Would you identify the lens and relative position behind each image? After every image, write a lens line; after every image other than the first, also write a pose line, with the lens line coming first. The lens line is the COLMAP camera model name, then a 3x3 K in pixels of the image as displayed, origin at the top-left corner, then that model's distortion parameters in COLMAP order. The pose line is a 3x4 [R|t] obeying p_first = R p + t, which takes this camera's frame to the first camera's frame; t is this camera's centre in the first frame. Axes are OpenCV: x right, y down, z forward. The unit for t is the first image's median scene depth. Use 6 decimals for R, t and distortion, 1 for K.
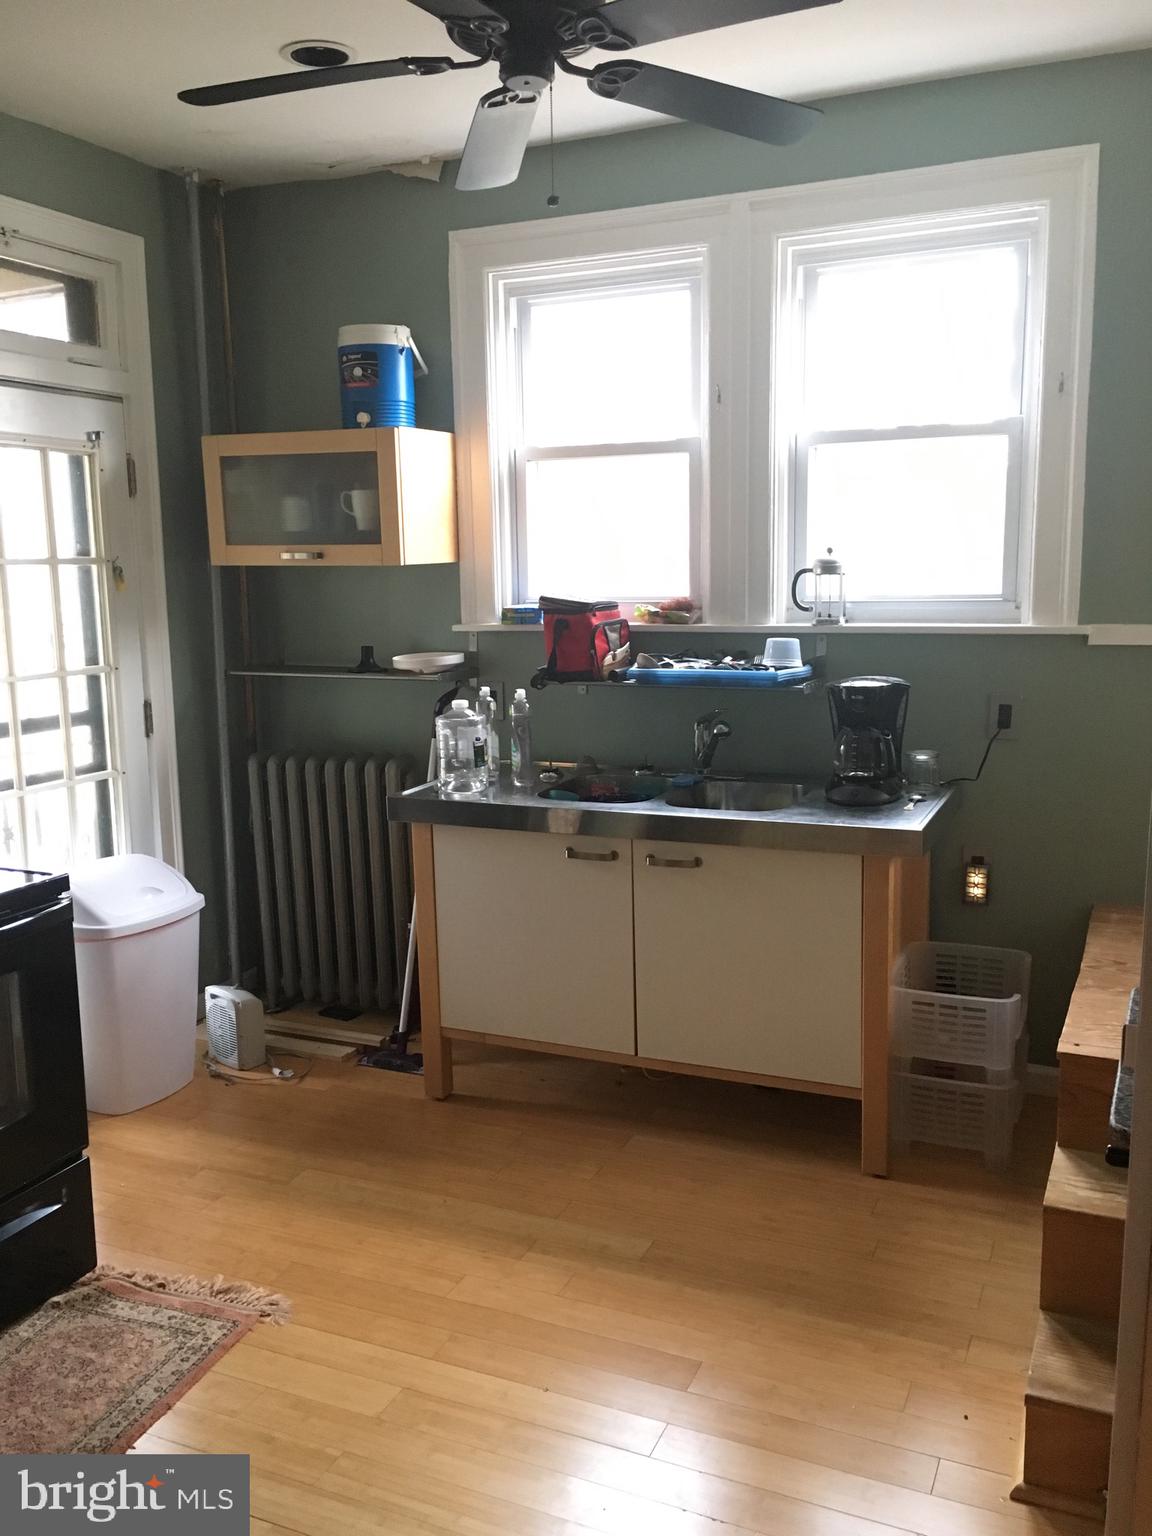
lens RADIAL K [[1305.1, 0, 572.4], [0, 1305.1, 773.8], [0, 0, 1]] dist [0.084195, -0.095863]
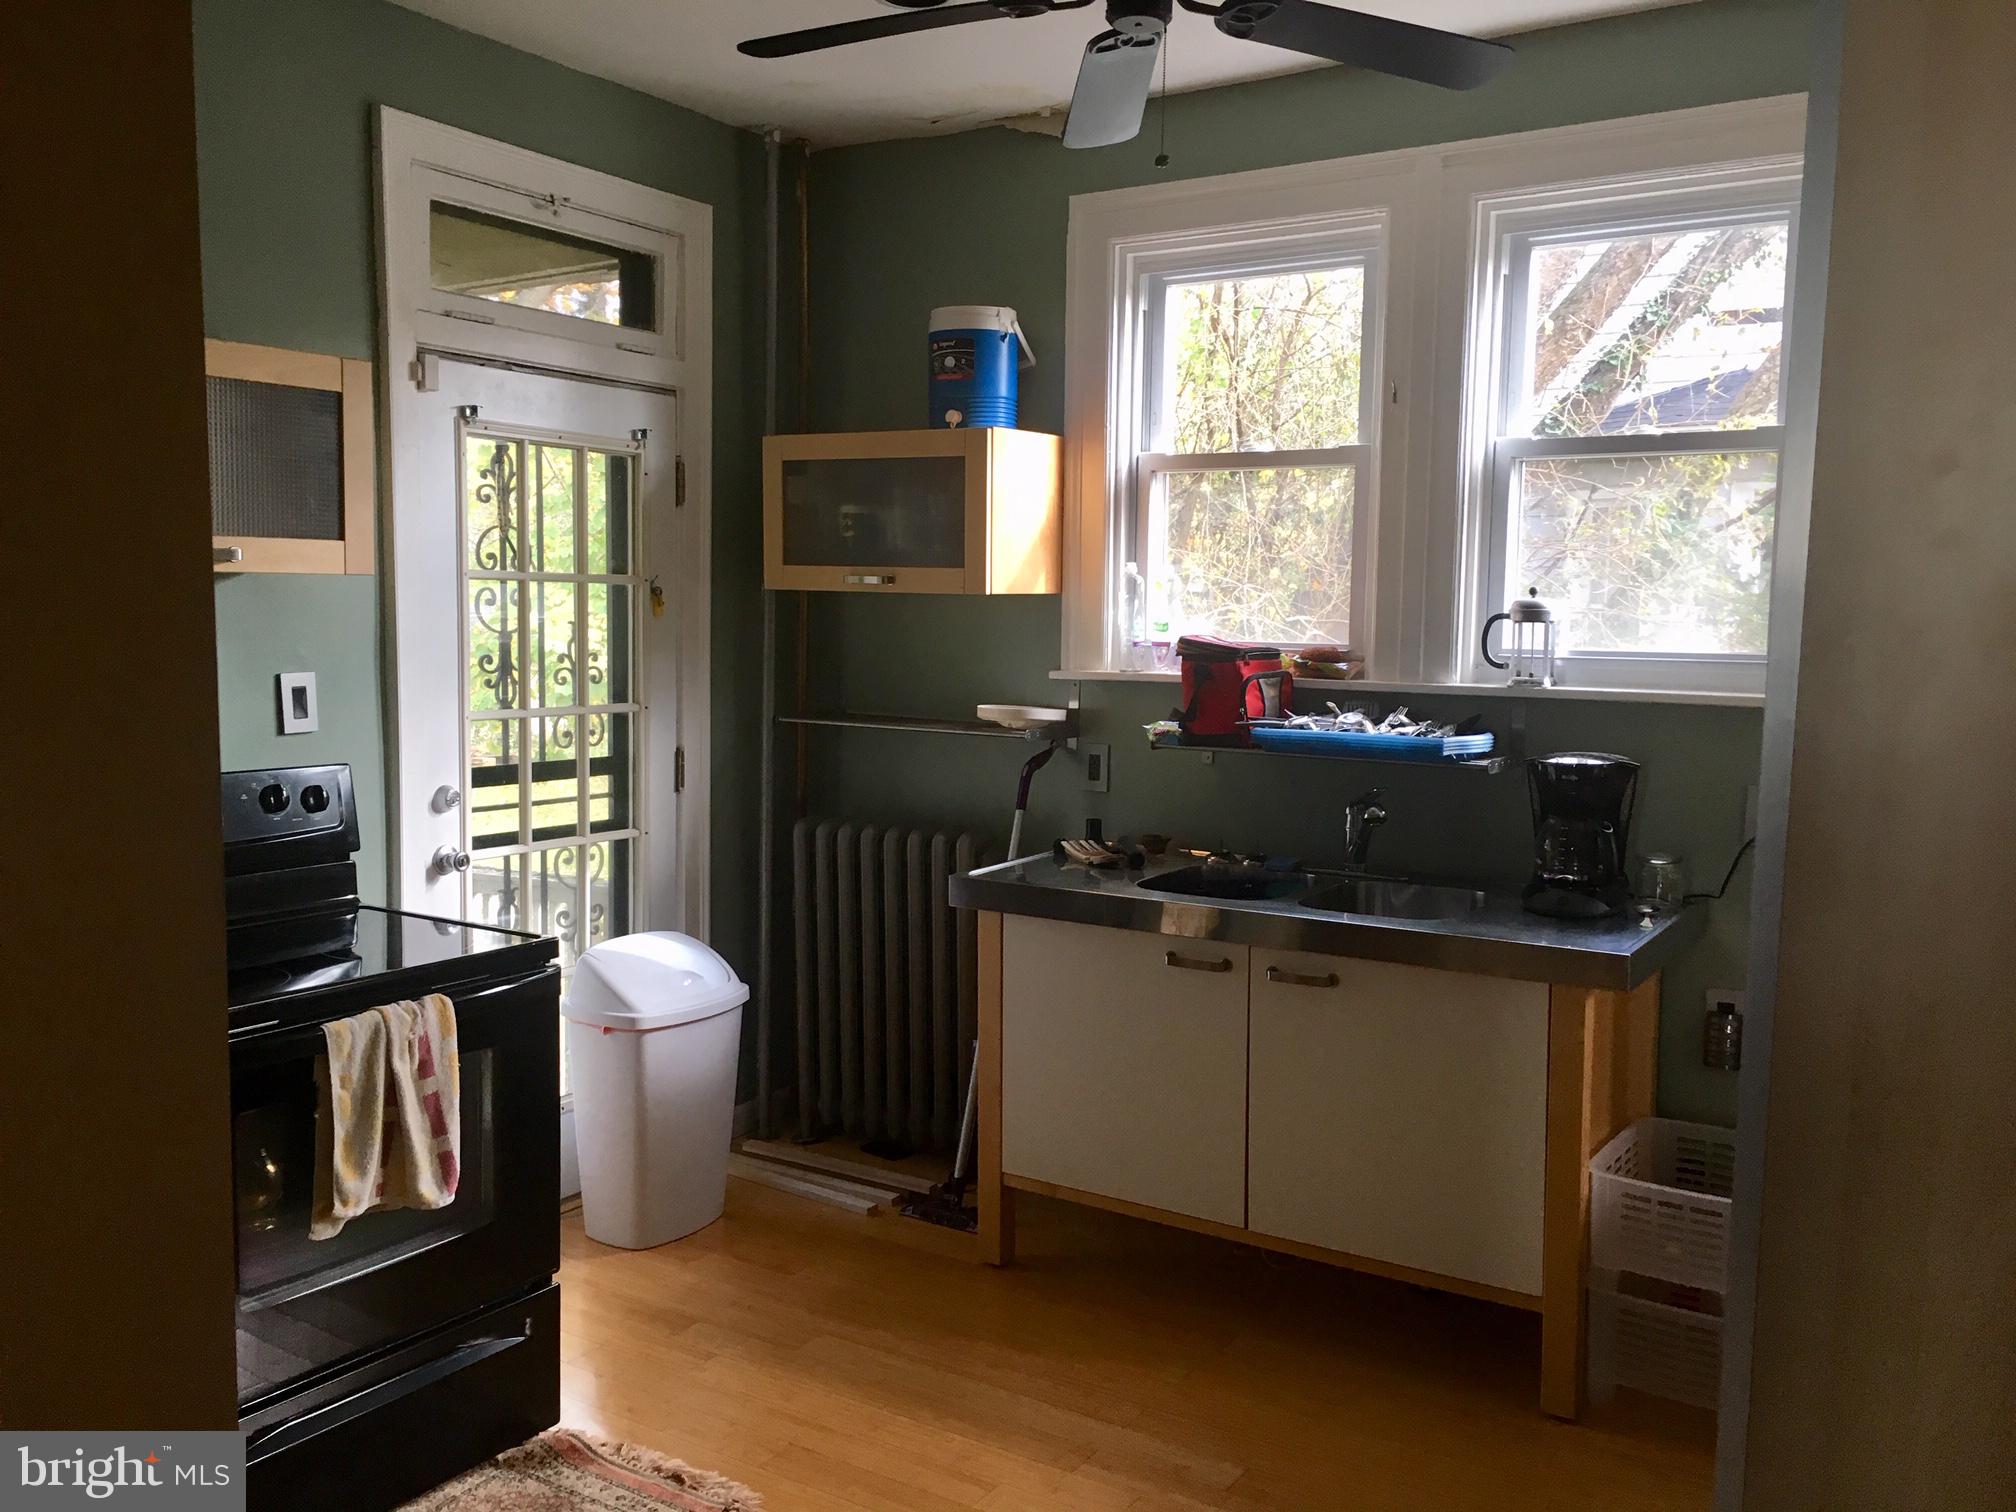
lens RADIAL K [[1712.9, 0, 1003.6], [0, 1712.9, 765.3], [0, 0, 1]] dist [0.084195, -0.095863]
pose [[0.987669, 0.045189, -0.149894, 0.043907], [-0.055593, 0.996272, -0.065960, 0.016195], [0.146355, 0.073480, 0.986499, -0.041620]]
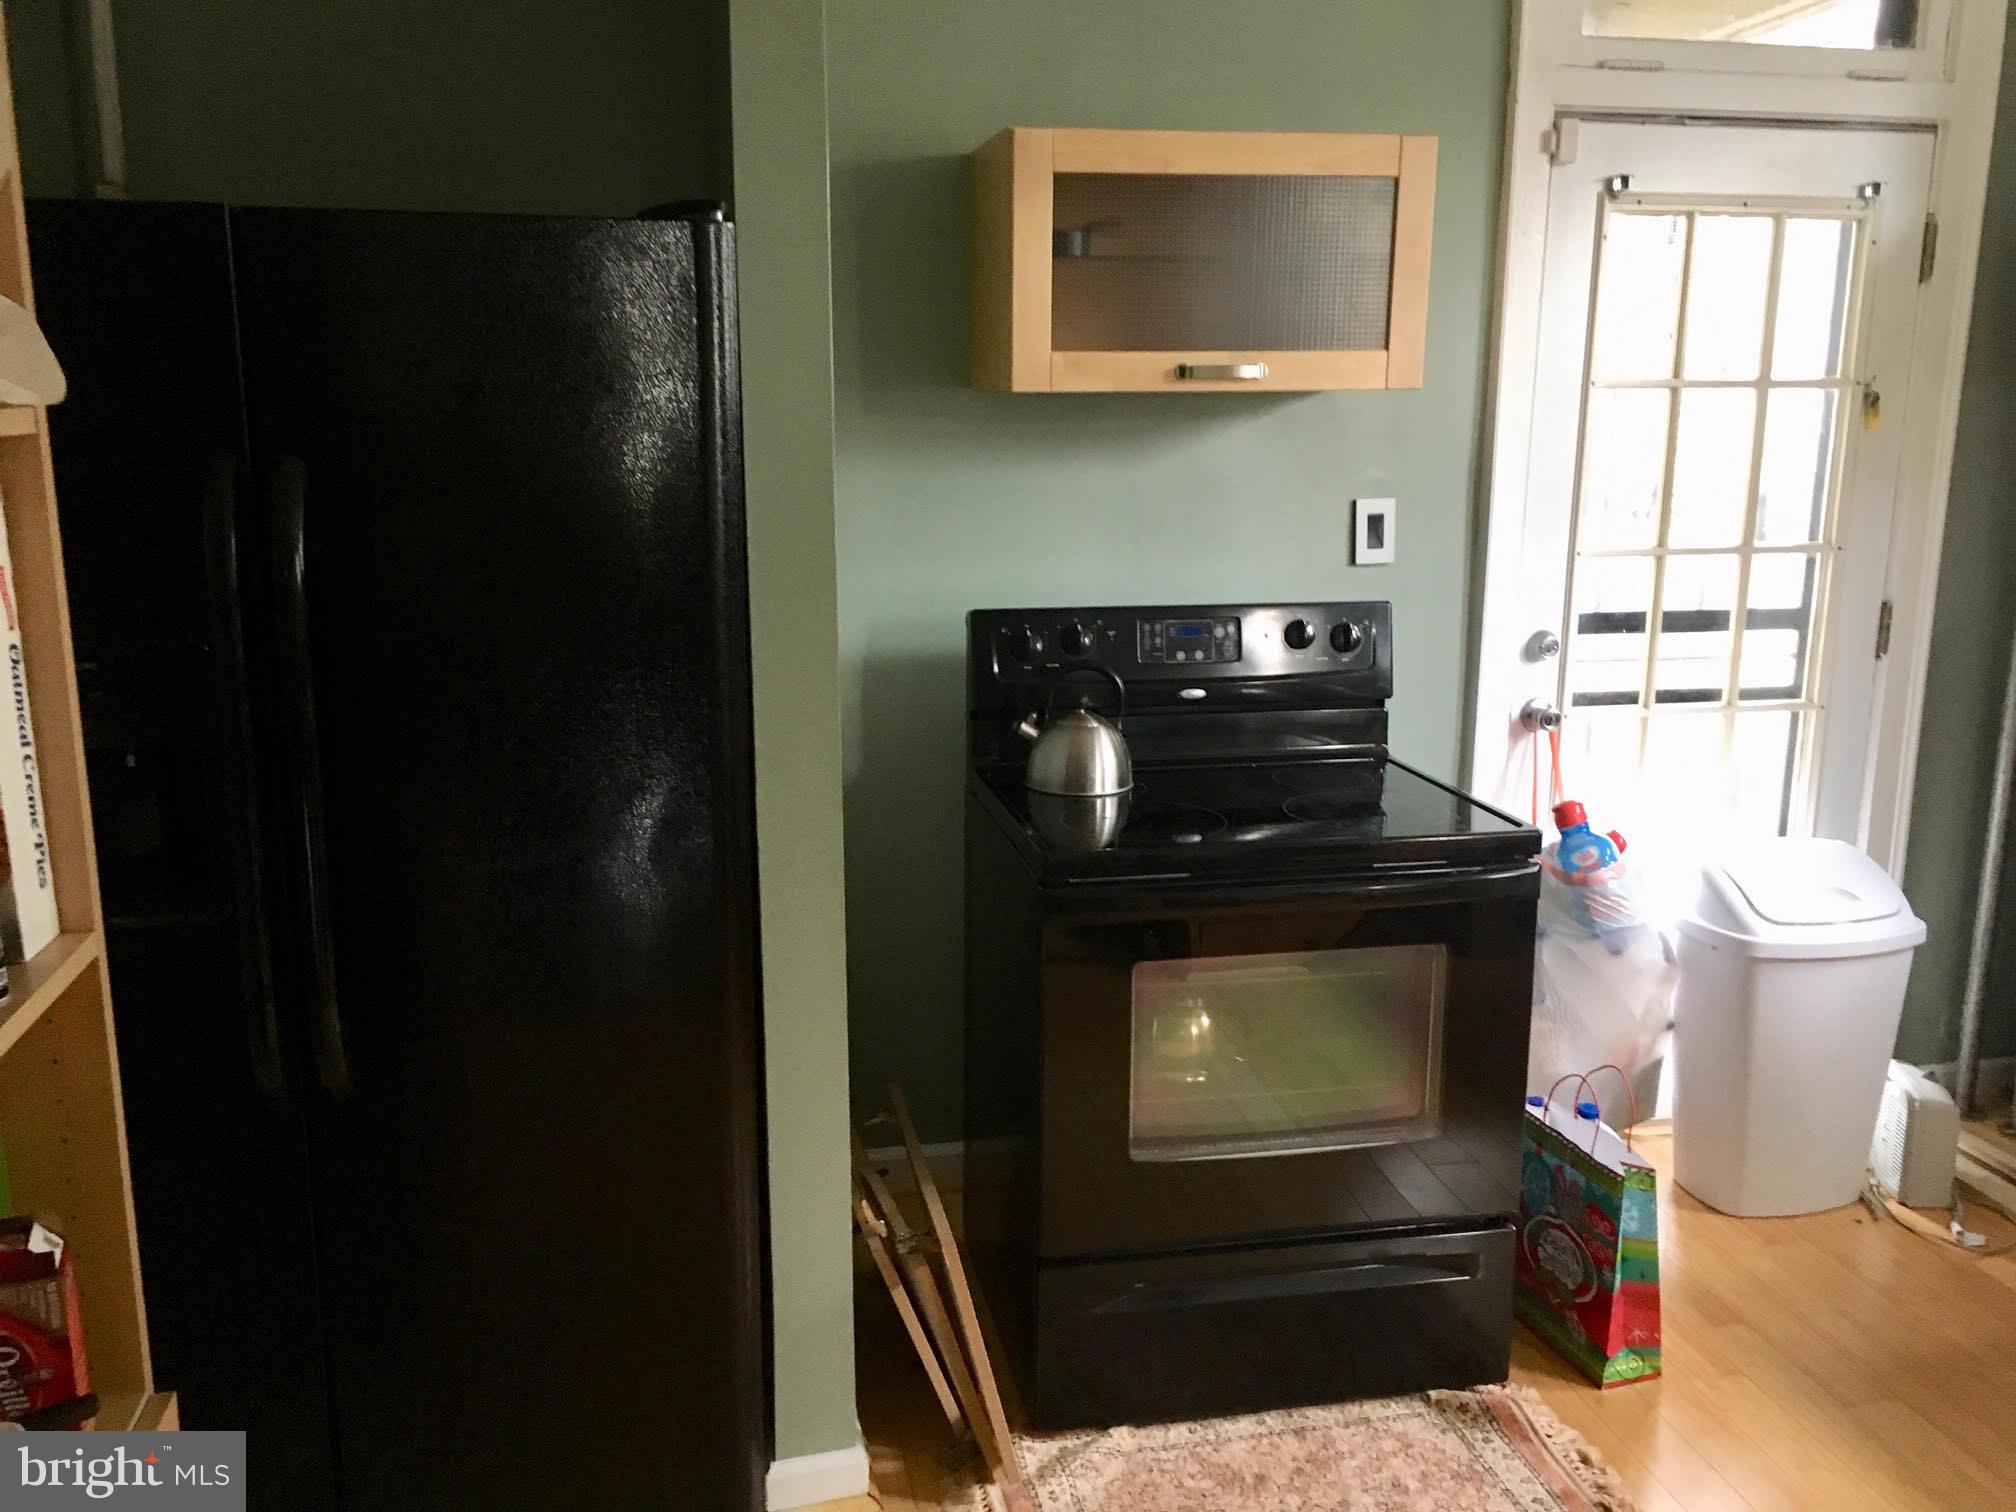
lens RADIAL K [[1712.9, 0, 1003.6], [0, 1712.9, 765.3], [0, 0, 1]] dist [0.084195, -0.095863]
pose [[0.584453, 0.185075, -0.790039, 0.118189], [-0.144969, 0.981792, 0.122751, -0.020421], [0.798372, 0.042789, 0.600642, 0.153561]]
